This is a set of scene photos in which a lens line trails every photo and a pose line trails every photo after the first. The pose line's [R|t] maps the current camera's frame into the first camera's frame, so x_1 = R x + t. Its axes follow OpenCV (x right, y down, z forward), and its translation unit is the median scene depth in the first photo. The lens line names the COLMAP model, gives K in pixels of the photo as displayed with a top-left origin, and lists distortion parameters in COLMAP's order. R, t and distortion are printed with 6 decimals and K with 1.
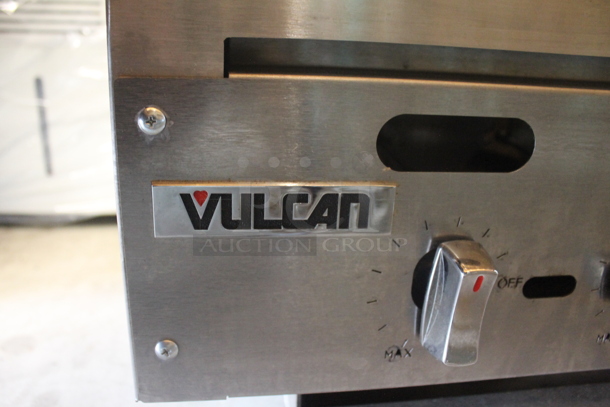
lens RADIAL K [[509.4, 0, 305.0], [0, 509.4, 203.5], [0, 0, 1]] dist [-0.144237, 0.114269]
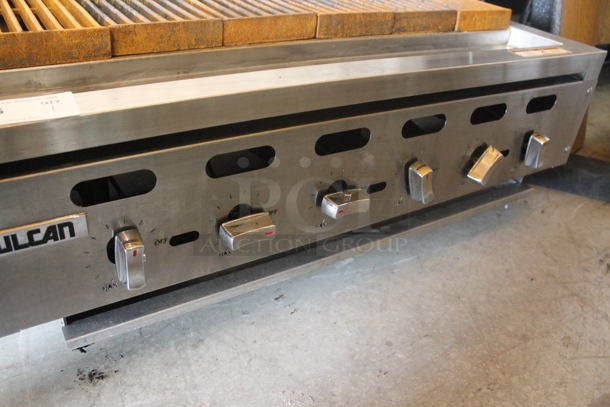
lens RADIAL K [[509.4, 0, 305.0], [0, 509.4, 203.5], [0, 0, 1]] dist [-0.144237, 0.114269]
pose [[0.917697, -0.180483, 0.353919, 0.278498], [0.086979, 0.960514, 0.264287, -0.504129], [-0.387643, -0.211752, 0.897159, -1.063574]]
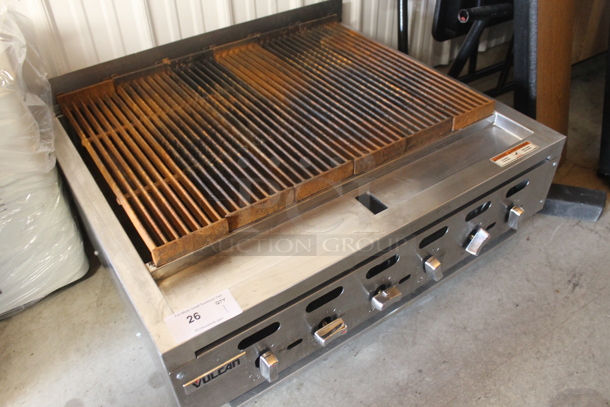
lens RADIAL K [[509.4, 0, 305.0], [0, 509.4, 203.5], [0, 0, 1]] dist [-0.144237, 0.114269]
pose [[0.900420, -0.328162, 0.285577, -0.103056], [0.201823, 0.896664, 0.394031, -2.202015], [-0.385372, -0.297157, 0.873605, -1.868268]]
